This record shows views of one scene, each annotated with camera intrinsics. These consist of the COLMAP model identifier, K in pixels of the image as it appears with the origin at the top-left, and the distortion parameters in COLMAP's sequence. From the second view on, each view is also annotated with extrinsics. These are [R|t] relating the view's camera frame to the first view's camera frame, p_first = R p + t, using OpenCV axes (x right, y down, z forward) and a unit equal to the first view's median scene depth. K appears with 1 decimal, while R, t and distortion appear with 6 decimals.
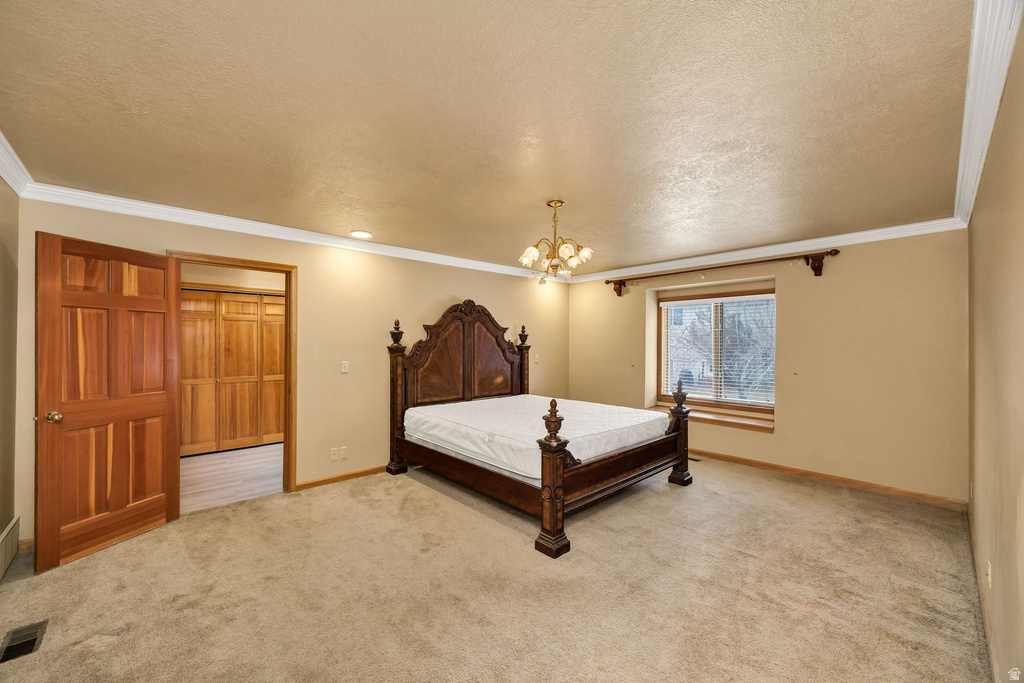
lens RADIAL K [[401.0, 0, 509.8], [0, 401.0, 347.8], [0, 0, 1]] dist [-0.003014, -0.000424]
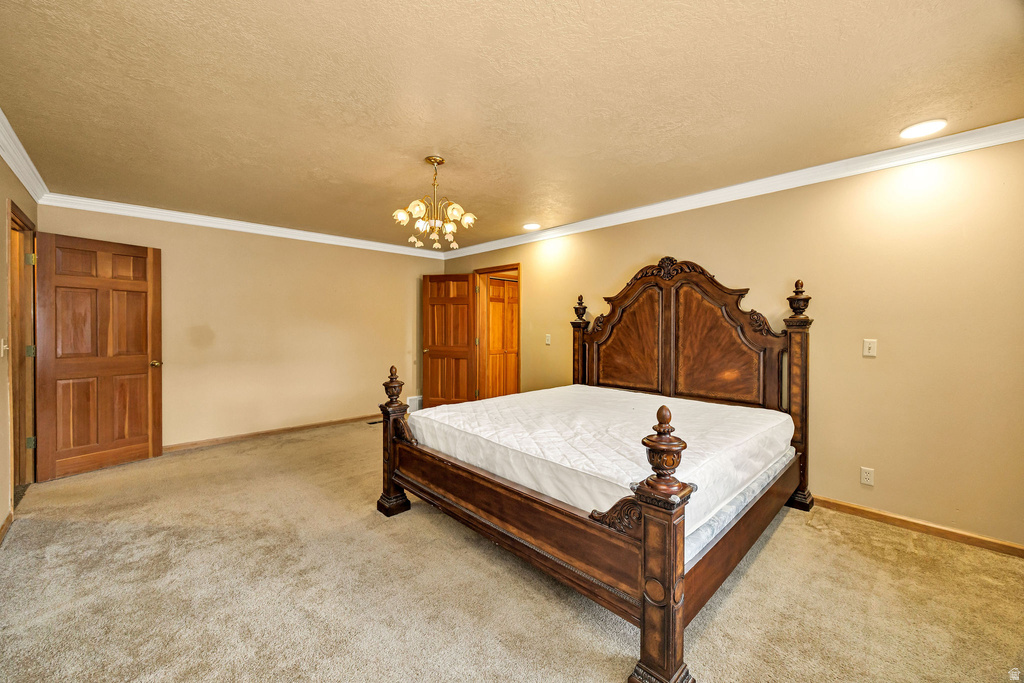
lens RADIAL K [[401.0, 0, 480.1], [0, 401.0, 322.1], [0, 0, 1]] dist [-0.003014, -0.000424]
pose [[-0.018267, 0.004289, -0.999824, 0.663260], [0.004588, 0.999981, 0.004206, -0.006680], [0.999823, -0.004511, -0.018286, 0.708132]]
